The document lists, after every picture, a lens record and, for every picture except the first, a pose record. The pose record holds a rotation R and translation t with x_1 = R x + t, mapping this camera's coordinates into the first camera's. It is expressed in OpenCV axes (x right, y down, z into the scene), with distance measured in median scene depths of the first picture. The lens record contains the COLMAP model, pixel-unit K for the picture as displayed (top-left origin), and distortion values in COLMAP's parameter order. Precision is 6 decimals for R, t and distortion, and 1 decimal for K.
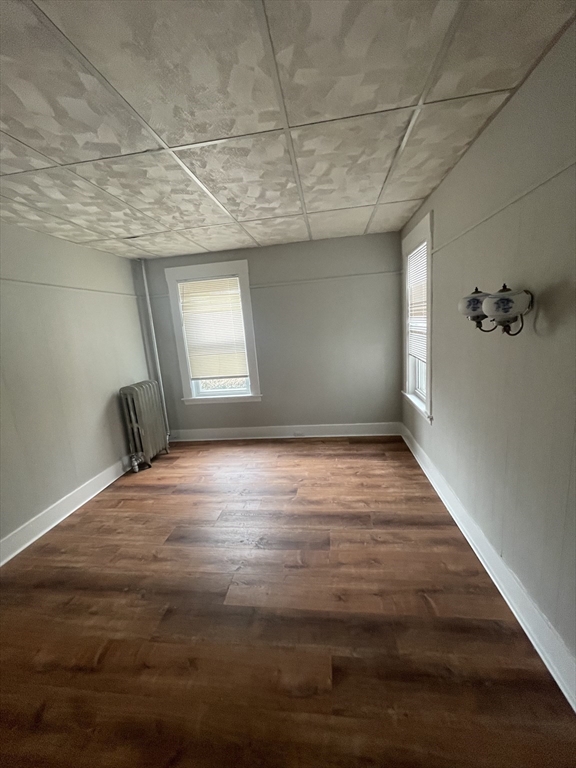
lens RADIAL K [[309.2, 0, 287.5], [0, 309.2, 382.3], [0, 0, 1]] dist [-0.003630, 0.000290]
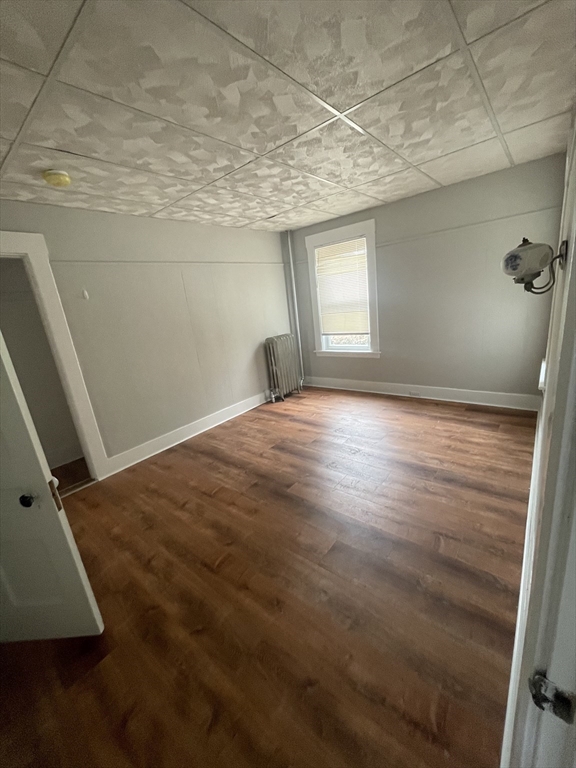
lens RADIAL K [[309.2, 0, 287.7], [0, 309.2, 383.0], [0, 0, 1]] dist [-0.003630, 0.000290]
pose [[0.847893, 0.122602, -0.515797, 0.299134], [-0.052031, 0.987441, 0.149177, 0.006605], [0.527608, -0.099648, 0.843623, -0.099819]]
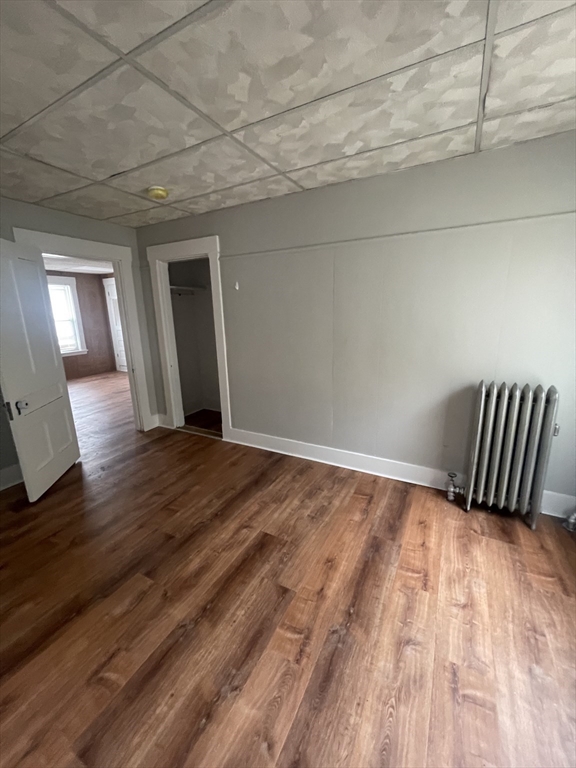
lens RADIAL K [[309.2, 0, 285.8], [0, 309.2, 379.1], [0, 0, 1]] dist [-0.003630, 0.000290]
pose [[-0.361113, 0.288489, -0.886776, 0.215798], [-0.123273, 0.927830, 0.352044, -0.195394], [0.924338, 0.236444, -0.299488, 1.013845]]
